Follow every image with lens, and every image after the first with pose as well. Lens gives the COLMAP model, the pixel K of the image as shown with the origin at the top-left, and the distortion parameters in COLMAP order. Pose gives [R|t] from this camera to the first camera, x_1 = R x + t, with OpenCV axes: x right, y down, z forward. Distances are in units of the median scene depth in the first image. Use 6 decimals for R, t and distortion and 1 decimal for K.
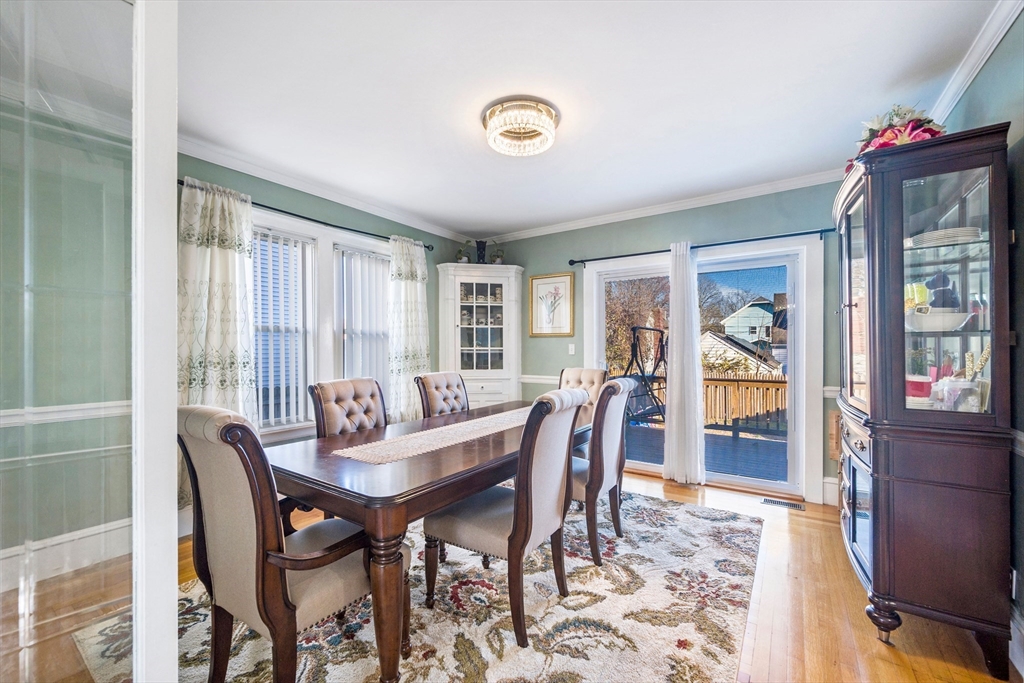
lens RADIAL K [[413.3, 0, 509.4], [0, 413.3, 345.5], [0, 0, 1]] dist [-0.000366, -0.000632]
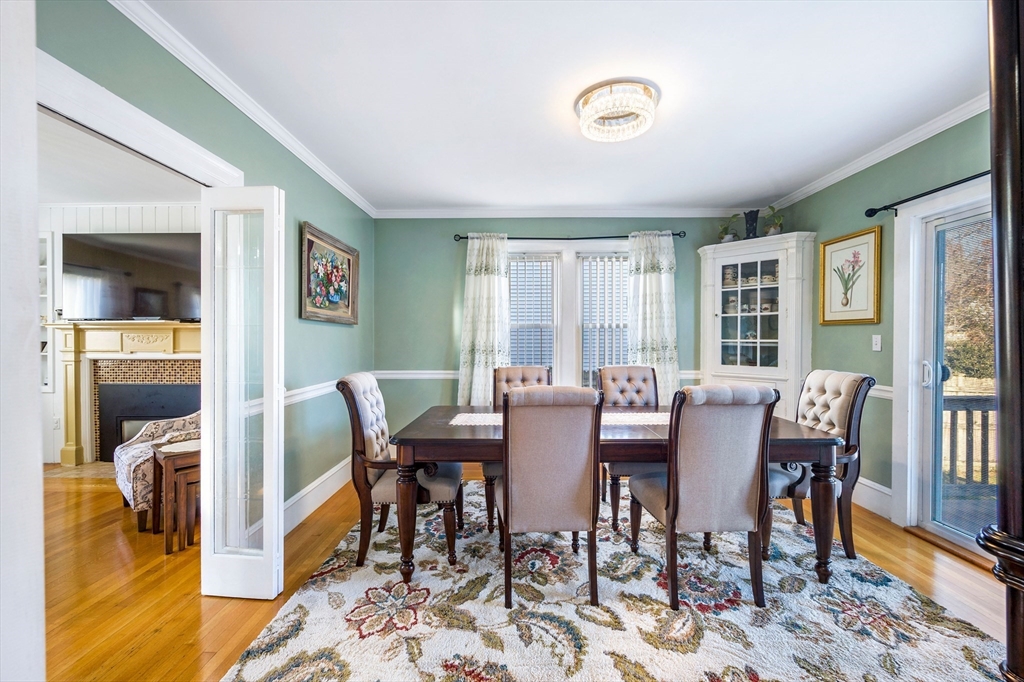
lens RADIAL K [[413.3, 0, 513.5], [0, 413.3, 338.3], [0, 0, 1]] dist [-0.000366, -0.000632]
pose [[0.555987, 0.001544, -0.831189, 0.387122], [0.007053, 0.999954, 0.006575, -0.007236], [0.831161, -0.009518, 0.555951, 0.152254]]
